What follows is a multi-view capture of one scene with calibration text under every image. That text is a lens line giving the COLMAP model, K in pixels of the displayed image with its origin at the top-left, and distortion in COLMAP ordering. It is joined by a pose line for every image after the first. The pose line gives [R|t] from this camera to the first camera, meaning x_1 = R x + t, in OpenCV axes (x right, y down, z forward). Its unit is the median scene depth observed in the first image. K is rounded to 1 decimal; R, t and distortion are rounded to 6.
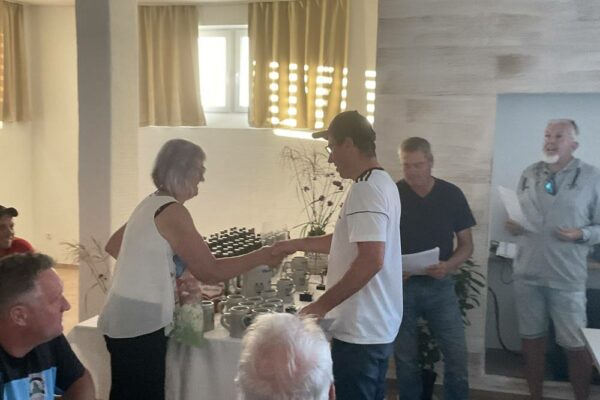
lens RADIAL K [[675.7, 0, 287.6], [0, 675.7, 193.2], [0, 0, 1]] dist [0.026706, 0.006546]
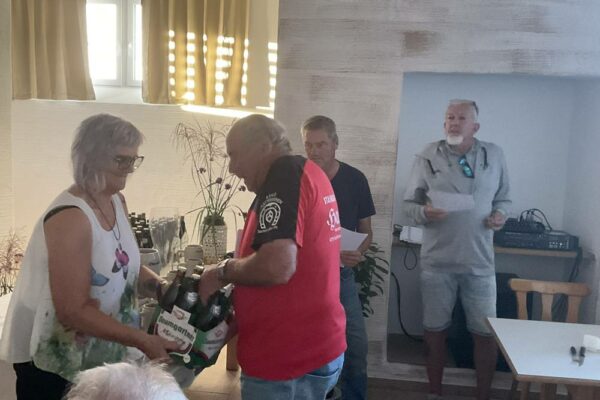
lens RADIAL K [[652.2, 0, 300.0], [0, 652.2, 200.0], [0, 0, 1]] dist [0.068811, -0.006917]
pose [[0.986388, -0.000303, 0.164435, 0.013143], [-0.006323, 0.999189, 0.039766, -0.002428], [-0.164314, -0.040265, 0.985586, 0.104925]]
